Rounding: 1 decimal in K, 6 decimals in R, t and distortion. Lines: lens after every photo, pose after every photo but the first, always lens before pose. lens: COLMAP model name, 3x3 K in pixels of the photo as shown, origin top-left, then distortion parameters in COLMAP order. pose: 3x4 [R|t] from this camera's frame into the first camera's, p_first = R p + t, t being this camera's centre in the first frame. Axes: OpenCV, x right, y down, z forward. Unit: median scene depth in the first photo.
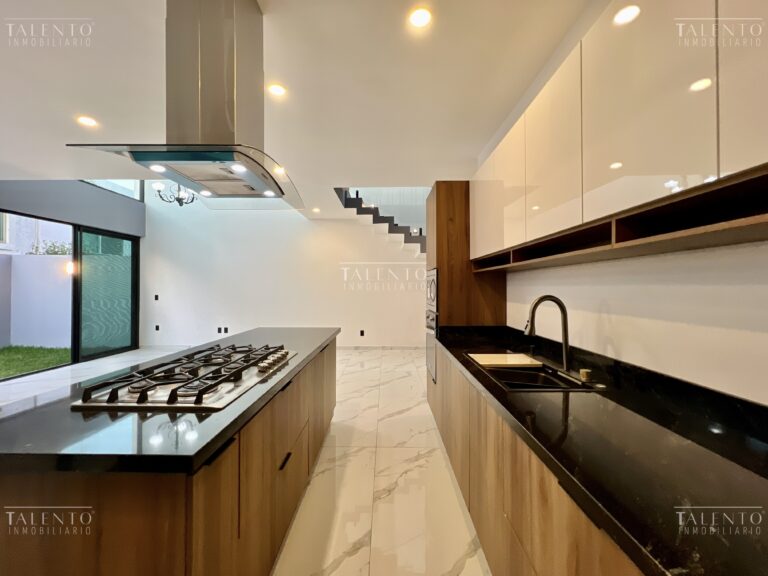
lens RADIAL K [[308.6, 0, 382.3], [0, 308.6, 287.0], [0, 0, 1]] dist [-0.001455, -0.000180]
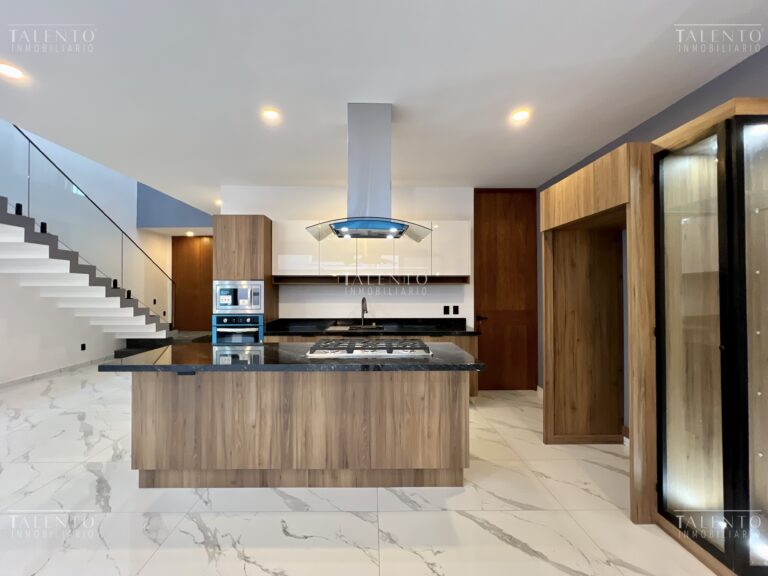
lens RADIAL K [[320.2, 0, 374.8], [0, 320.2, 286.5], [0, 0, 1]] dist [-0.000704, -0.000020]
pose [[-0.017754, 0.009250, 0.999800, -0.610258], [-0.006342, 0.999936, -0.009364, -0.016022], [-0.999822, -0.006507, -0.017695, 0.269024]]
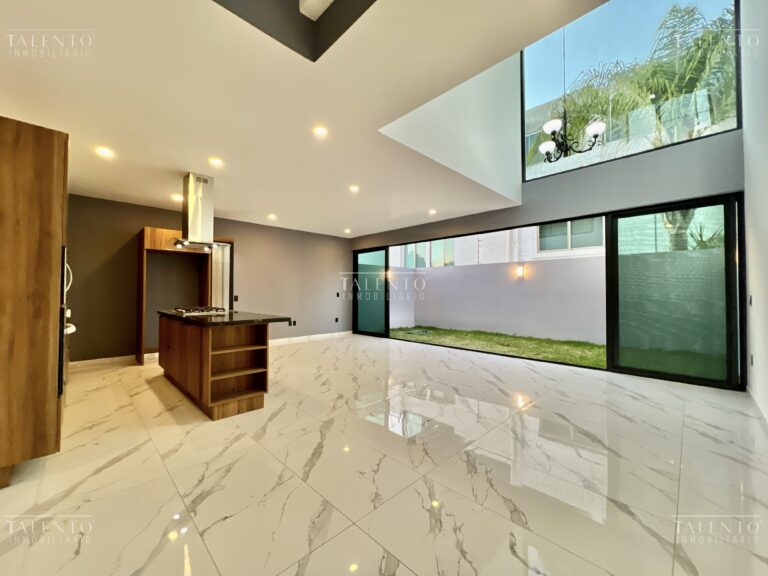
lens RADIAL K [[308.6, 0, 382.3], [0, 308.6, 287.0], [0, 0, 1]] dist [-0.001455, -0.000180]
pose [[-0.702825, -0.015968, -0.711184, 0.081041], [0.001777, 0.999706, -0.024202, 0.027213], [0.711361, -0.018273, -0.702589, 1.152897]]
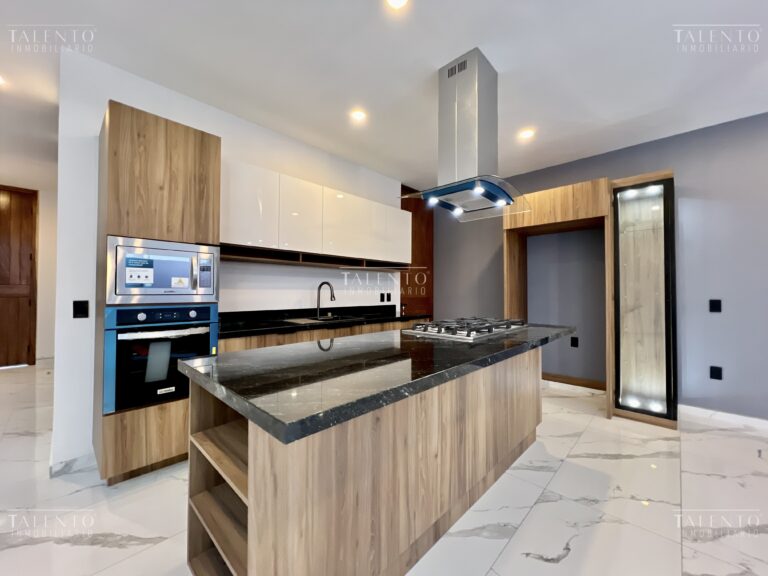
lens RADIAL K [[306.8, 0, 382.2], [0, 306.8, 287.3], [0, 0, 1]] dist [-0.001541, -0.000084]
pose [[-0.726295, 0.008789, 0.687327, -0.339767], [-0.007193, 0.999766, -0.020384, 0.024844], [-0.687345, -0.019748, -0.726062, 0.638444]]
